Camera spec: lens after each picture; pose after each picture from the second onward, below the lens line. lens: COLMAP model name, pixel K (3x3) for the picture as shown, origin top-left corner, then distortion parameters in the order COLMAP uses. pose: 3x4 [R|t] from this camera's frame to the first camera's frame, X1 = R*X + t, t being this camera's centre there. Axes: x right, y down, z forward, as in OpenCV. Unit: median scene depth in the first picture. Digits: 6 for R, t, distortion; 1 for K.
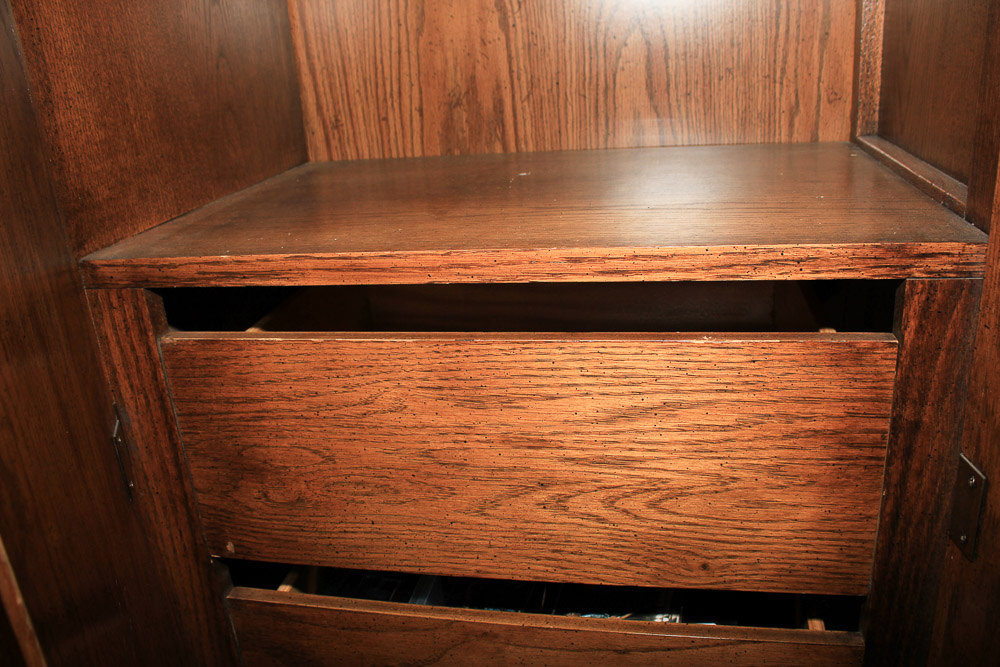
lens RADIAL K [[836.2, 0, 489.3], [0, 836.2, 340.1], [0, 0, 1]] dist [-0.121329, 0.060653]
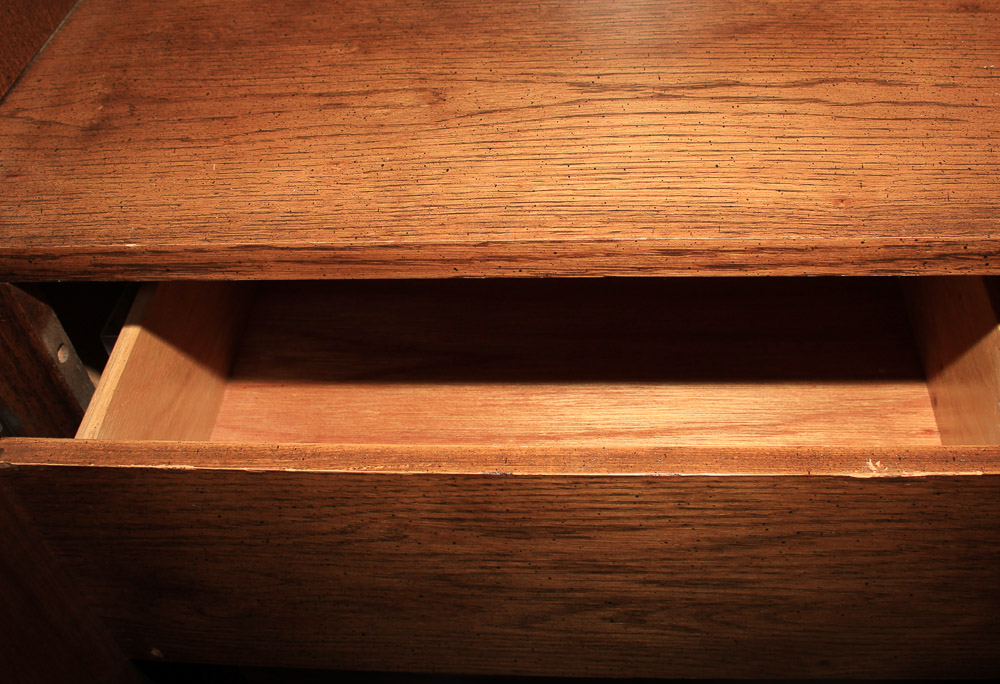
lens RADIAL K [[1108.7, 0, 504.7], [0, 1108.7, 339.4], [0, 0, 1]] dist [-0.117538, 0.000000]
pose [[0.988946, -0.112219, 0.096919, -0.090188], [0.057750, 0.893517, 0.445300, -0.445991], [-0.136570, -0.434781, 0.890120, 0.280428]]
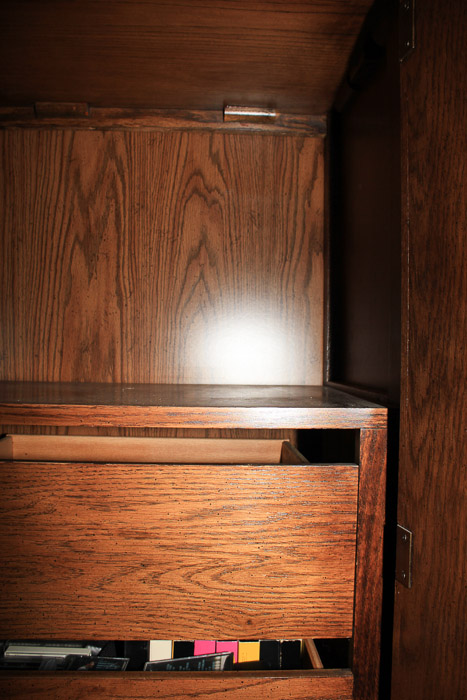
lens RADIAL K [[585.3, 0, 221.7], [0, 585.3, 342.0], [0, 0, 1]] dist [-0.121329, 0.060653]
pose [[0.969762, 0.089204, 0.227167, -0.071881], [-0.002203, 0.933970, -0.357344, 0.167280], [-0.244043, 0.346038, 0.905925, -0.118683]]
